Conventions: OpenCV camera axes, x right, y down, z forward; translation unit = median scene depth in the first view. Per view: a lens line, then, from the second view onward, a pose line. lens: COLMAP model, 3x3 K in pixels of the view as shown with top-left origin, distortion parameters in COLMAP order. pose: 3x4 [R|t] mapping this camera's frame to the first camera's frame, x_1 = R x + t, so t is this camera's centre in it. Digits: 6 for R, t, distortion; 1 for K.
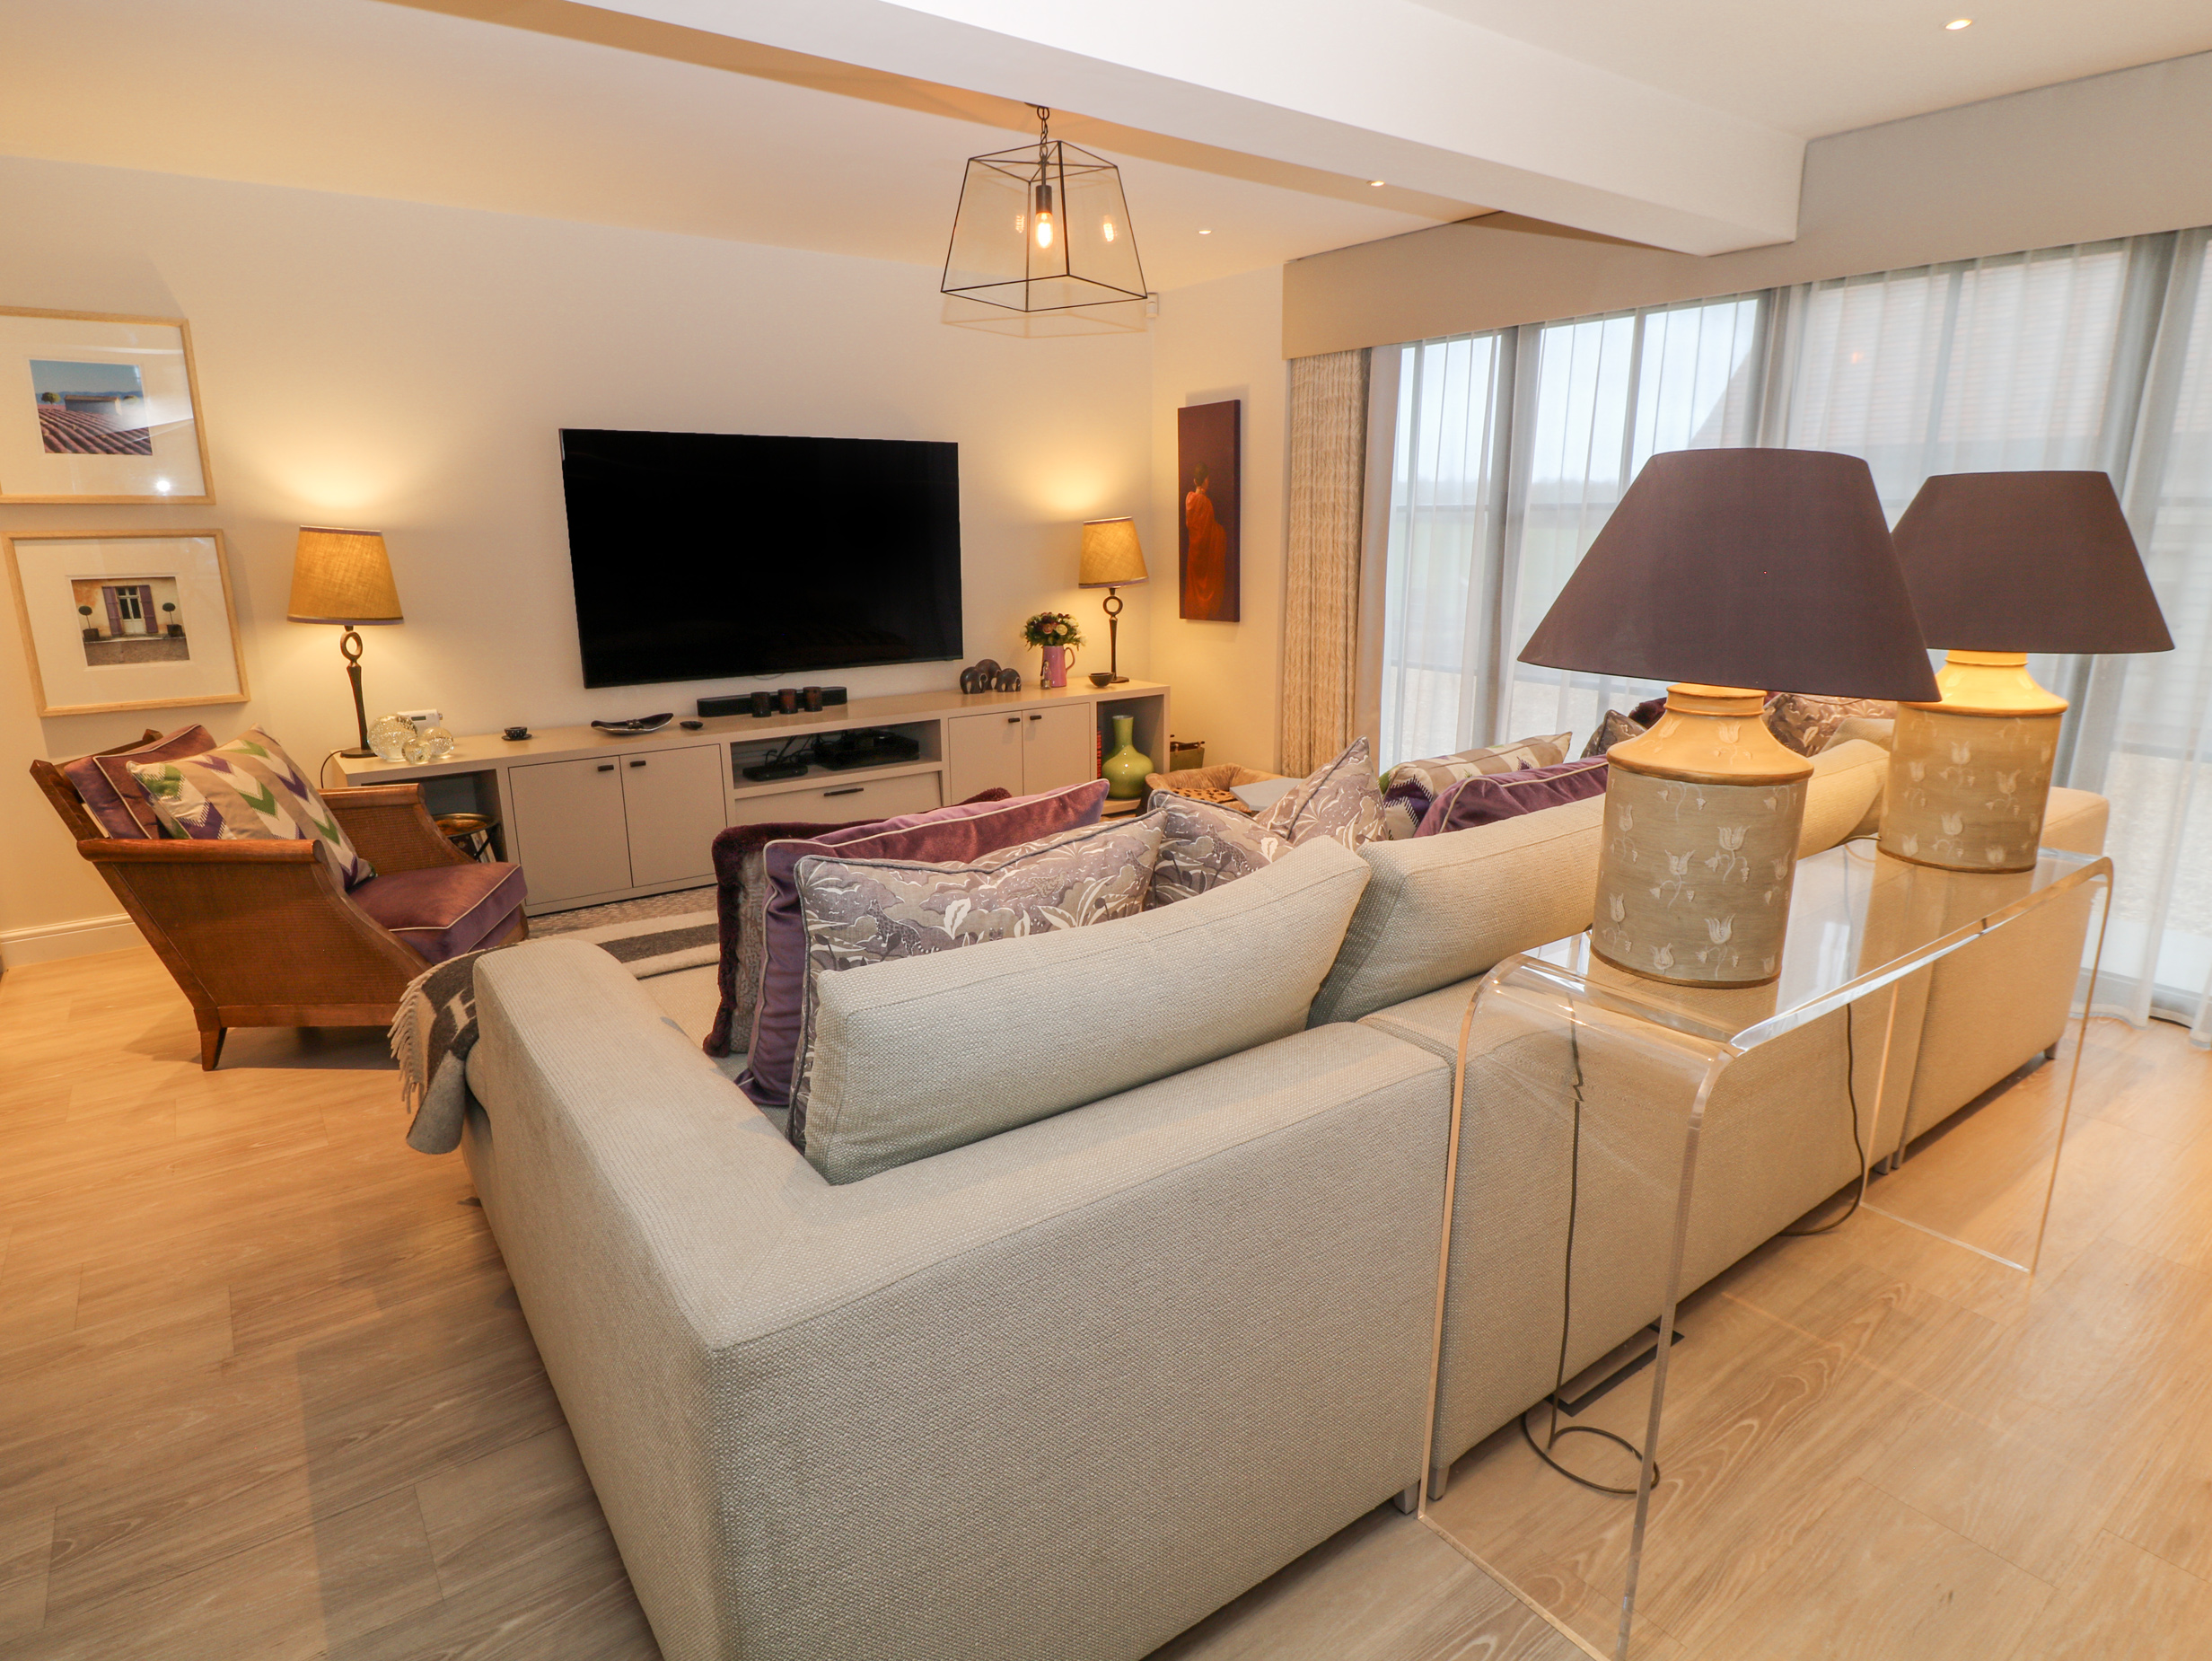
lens RADIAL K [[1234.5, 0, 1106.0], [0, 1234.5, 830.5], [0, 0, 1]] dist [0.007146, -0.015896]
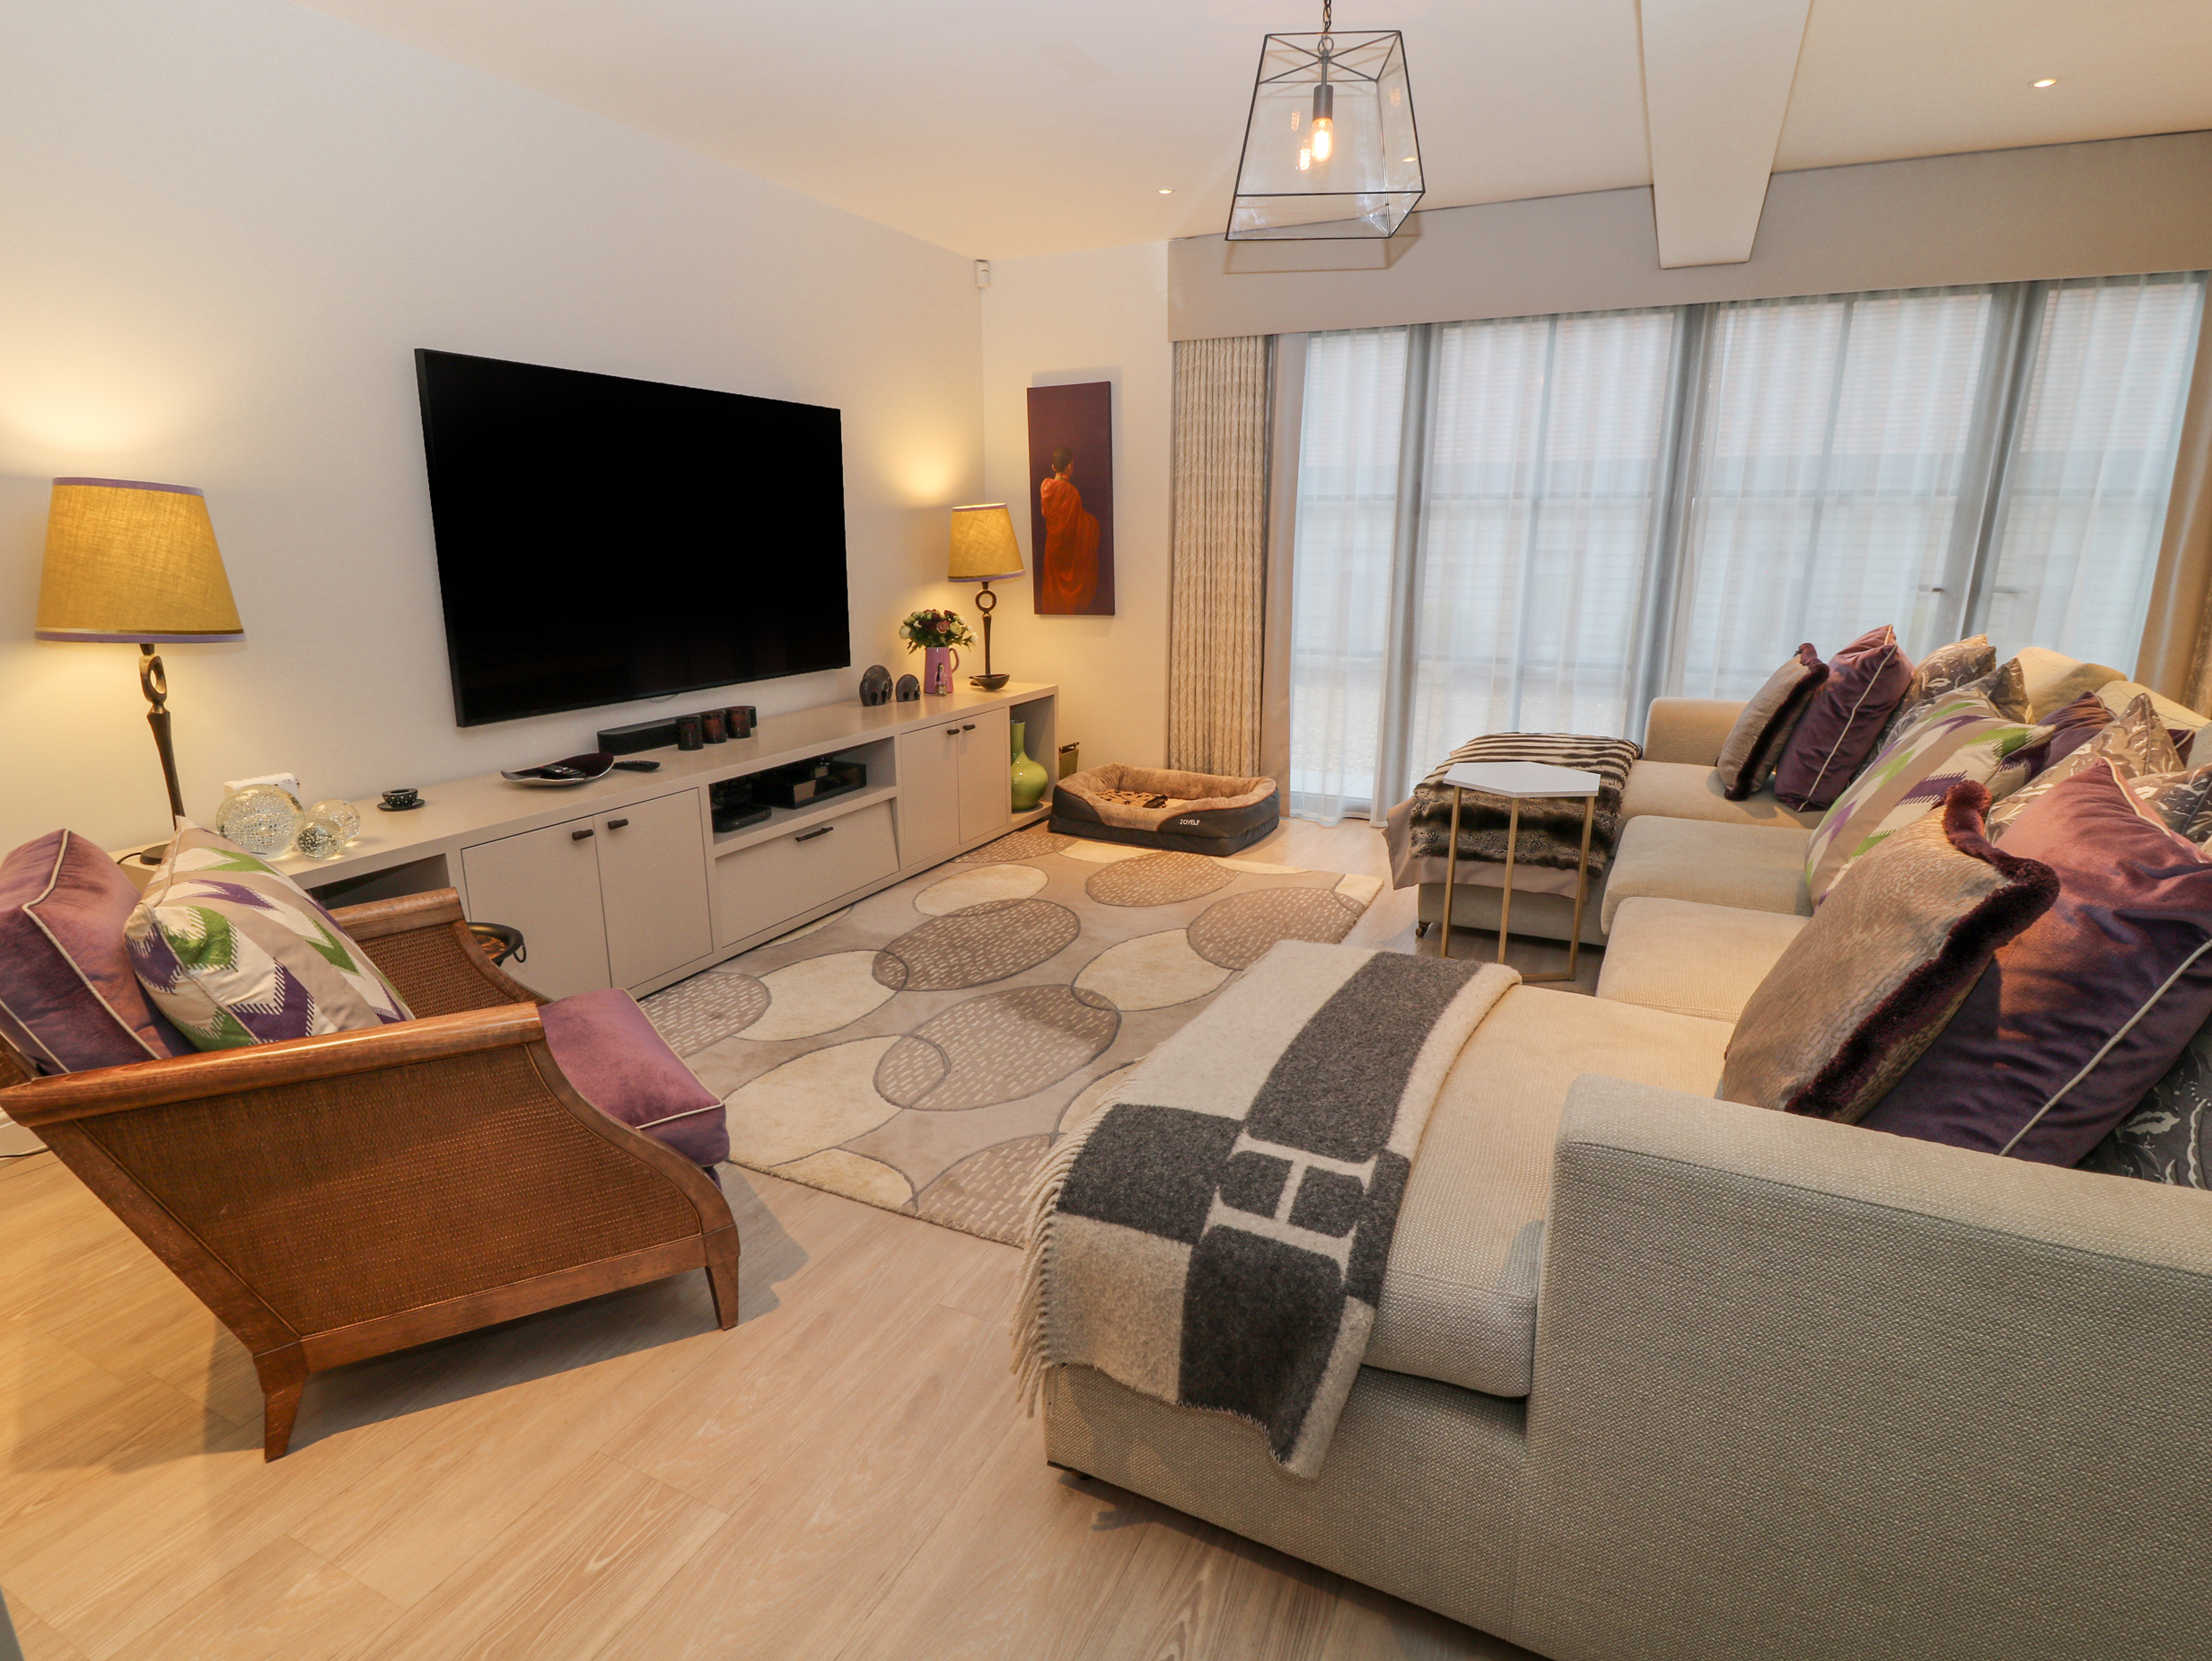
lens RADIAL K [[1159.1, 0, 1106.0], [0, 1159.1, 830.5], [0, 0, 1]] dist [0.002877, -0.017167]
pose [[0.882440, -0.110690, 0.457217, -0.366271], [0.109370, 0.993565, 0.029452, -0.032923], [-0.457535, 0.024016, 0.888867, 0.228122]]
